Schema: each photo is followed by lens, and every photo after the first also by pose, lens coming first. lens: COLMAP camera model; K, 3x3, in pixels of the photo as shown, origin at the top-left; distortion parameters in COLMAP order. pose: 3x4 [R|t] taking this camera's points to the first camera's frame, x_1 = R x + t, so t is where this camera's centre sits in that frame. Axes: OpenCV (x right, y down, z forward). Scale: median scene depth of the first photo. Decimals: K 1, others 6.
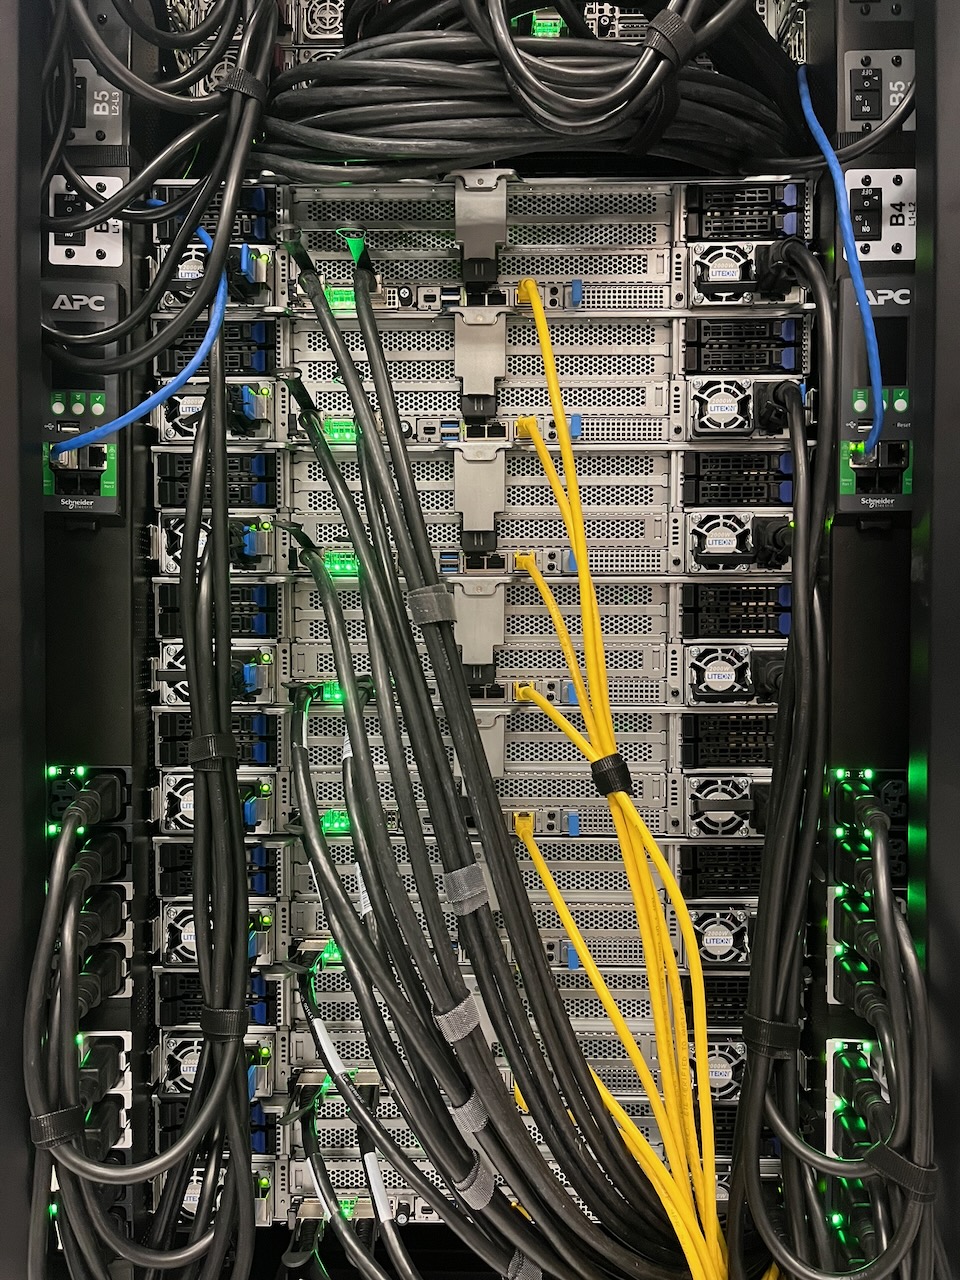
lens RADIAL K [[959.9, 0, 480.0], [0, 959.9, 640.0], [0, 0, 1]] dist [0.034630, -0.049437]
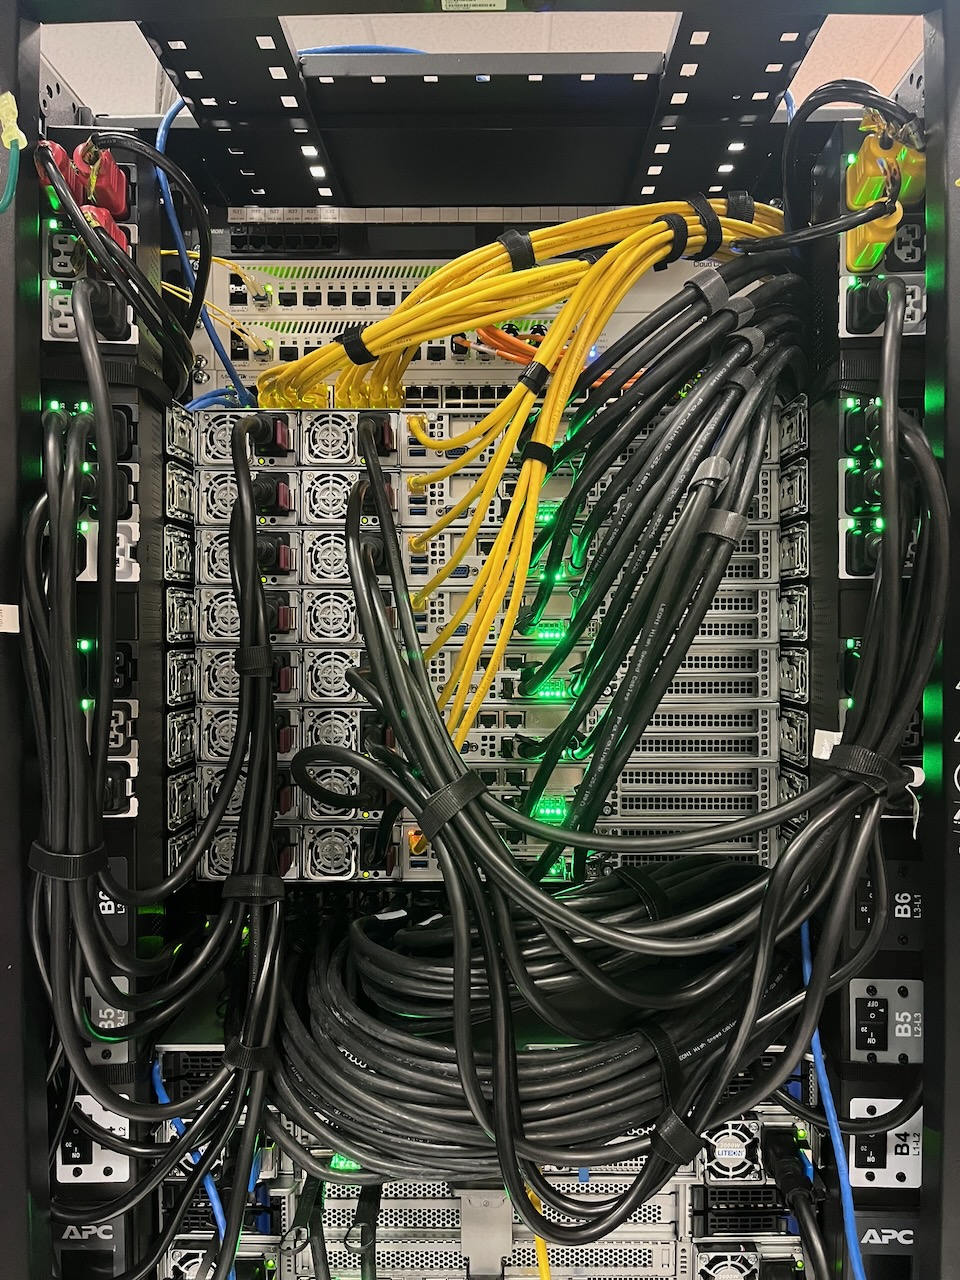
lens RADIAL K [[983.1, 0, 480.0], [0, 983.1, 640.0], [0, 0, 1]] dist [0.008763, -0.047409]
pose [[0.999970, -0.003758, -0.006760, 0.003568], [0.003697, 0.999952, -0.009019, -0.928323], [0.006793, 0.008993, 0.999936, -0.019706]]
